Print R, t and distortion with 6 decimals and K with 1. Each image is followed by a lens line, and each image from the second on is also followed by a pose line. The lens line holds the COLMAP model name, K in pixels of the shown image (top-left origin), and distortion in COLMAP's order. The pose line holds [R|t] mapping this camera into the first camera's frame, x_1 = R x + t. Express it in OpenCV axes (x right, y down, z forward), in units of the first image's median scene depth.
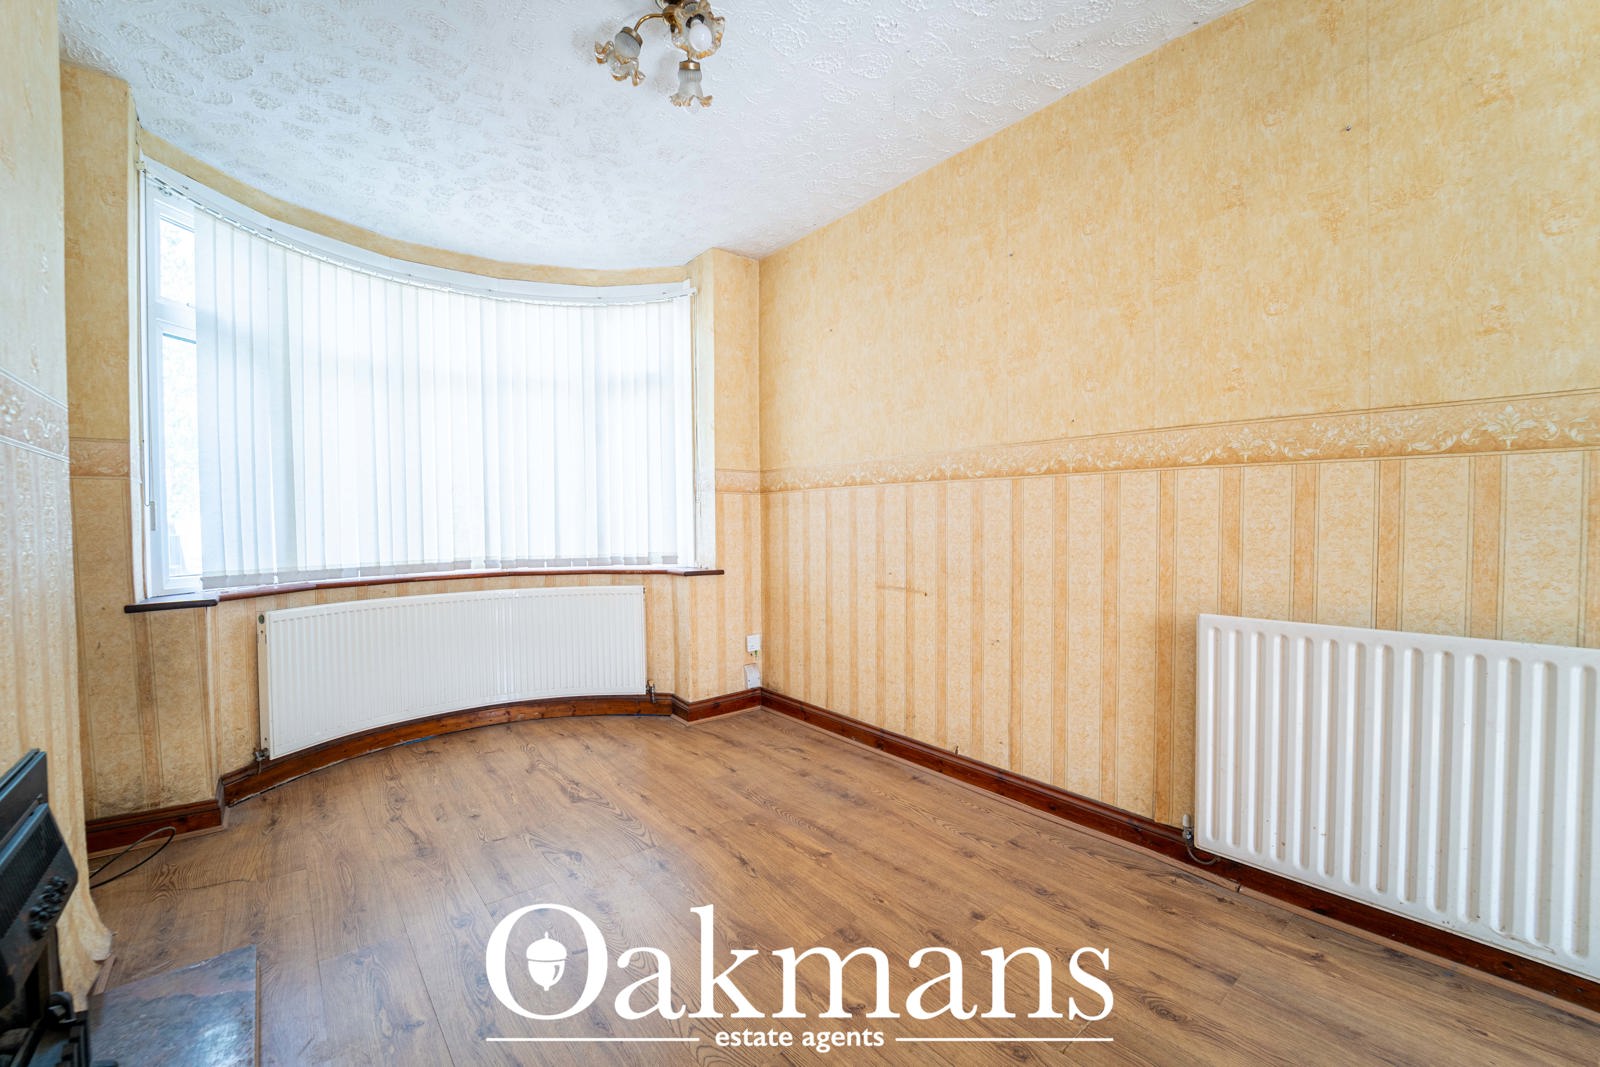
lens RADIAL K [[655.5, 0, 792.5], [0, 655.5, 541.6], [0, 0, 1]] dist [-0.019254, -0.000152]
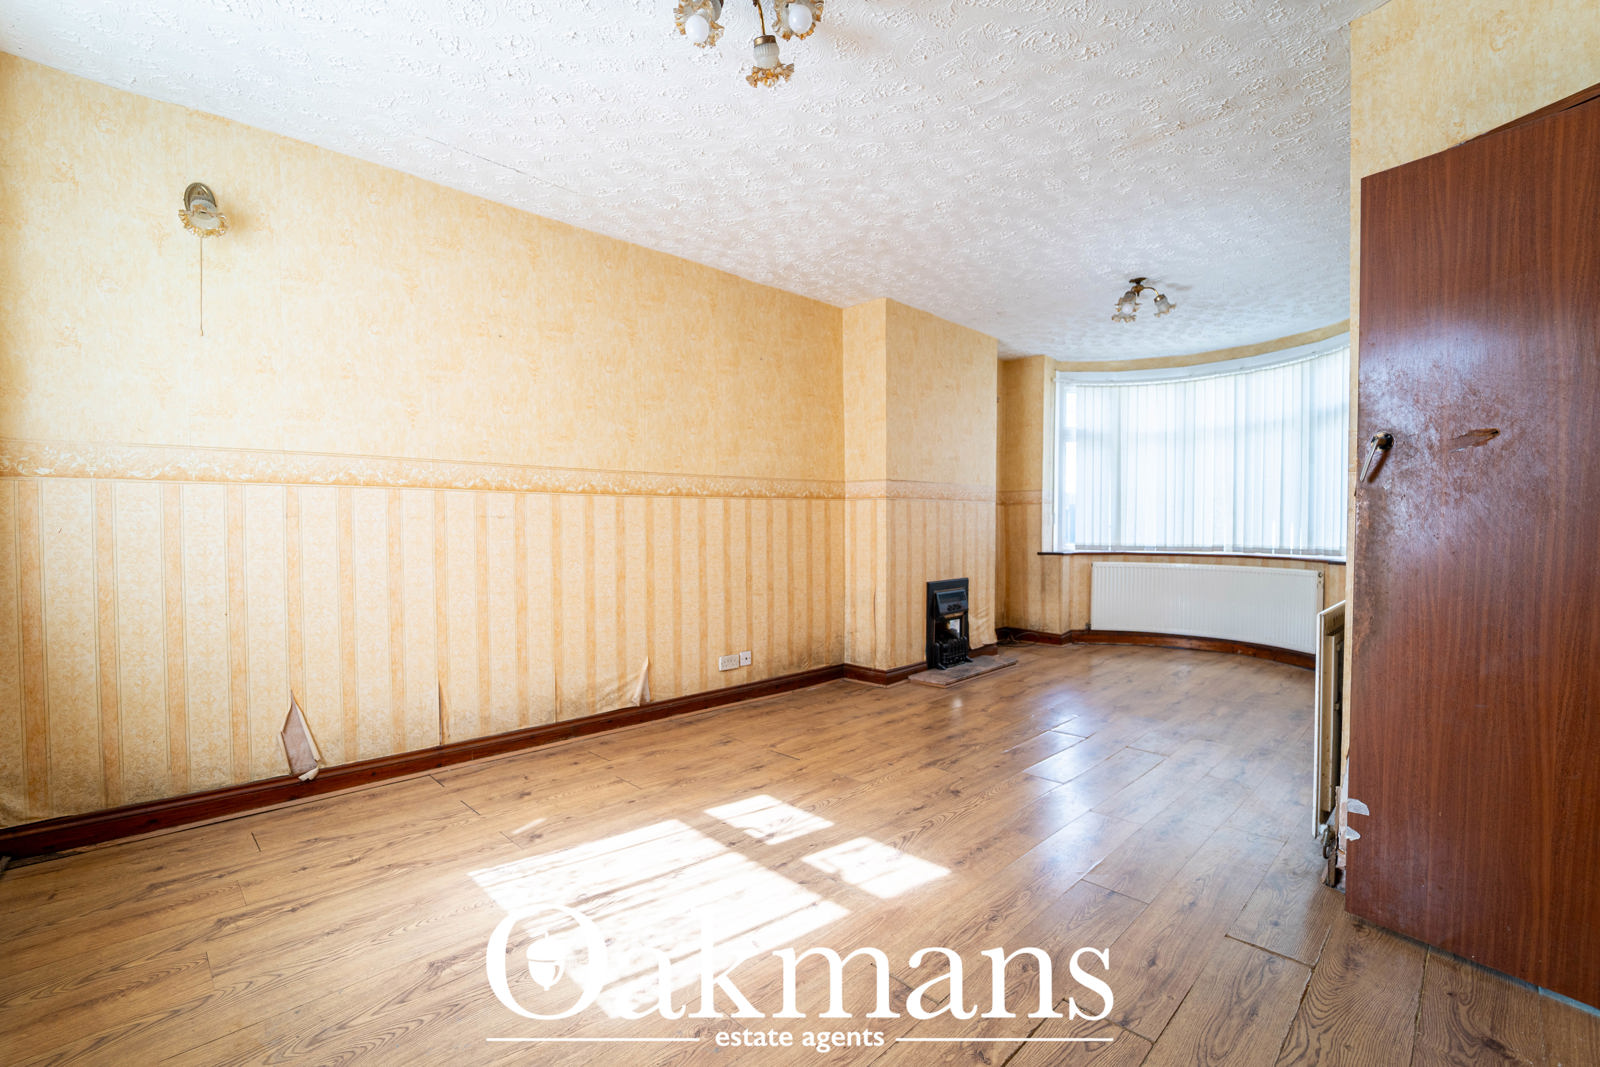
lens RADIAL K [[655.5, 0, 810.4], [0, 655.5, 533.1], [0, 0, 1]] dist [-0.019254, -0.000152]
pose [[0.120475, 0.022519, -0.992461, 1.080276], [-0.031862, 0.999315, 0.018807, -0.000622], [0.992205, 0.029356, 0.121110, -0.190886]]
